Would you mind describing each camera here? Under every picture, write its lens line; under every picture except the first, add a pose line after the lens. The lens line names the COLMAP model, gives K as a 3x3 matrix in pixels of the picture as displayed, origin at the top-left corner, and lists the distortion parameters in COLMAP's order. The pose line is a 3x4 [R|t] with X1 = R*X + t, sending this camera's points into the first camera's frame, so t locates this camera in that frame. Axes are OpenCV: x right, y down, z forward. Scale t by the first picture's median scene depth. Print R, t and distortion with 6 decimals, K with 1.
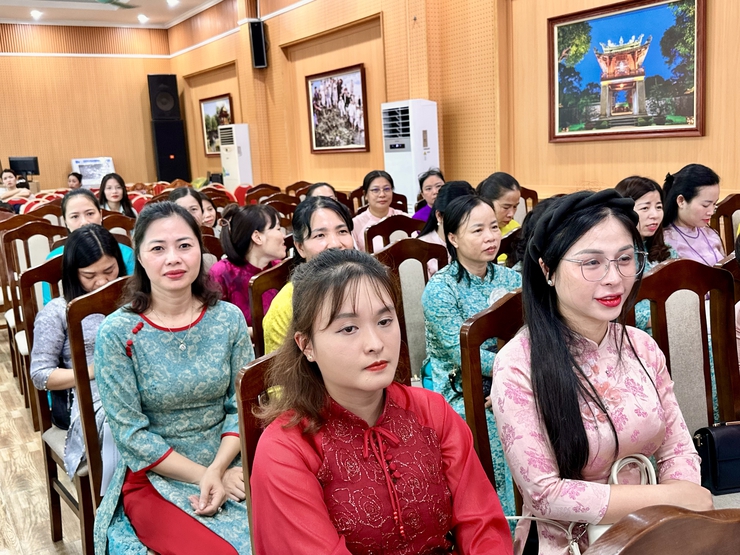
lens RADIAL K [[761.7, 0, 370.0], [0, 761.7, 277.5], [0, 0, 1]] dist [0.180605, -0.544692]
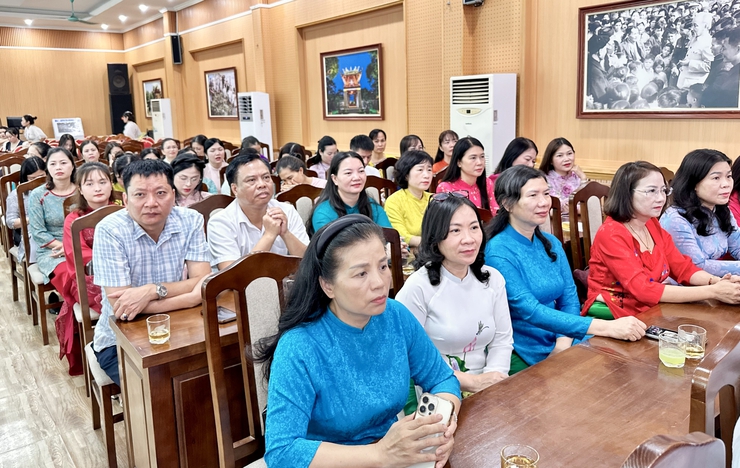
lens RADIAL K [[555.5, 0, 371.1], [0, 555.5, 199.3], [0, 0, 1]] dist [0.003491, -0.087612]
pose [[0.989389, 0.013438, 0.144666, 0.102732], [-0.011023, 0.999786, -0.017479, 0.020359], [-0.144870, 0.015698, 0.989326, -0.193644]]
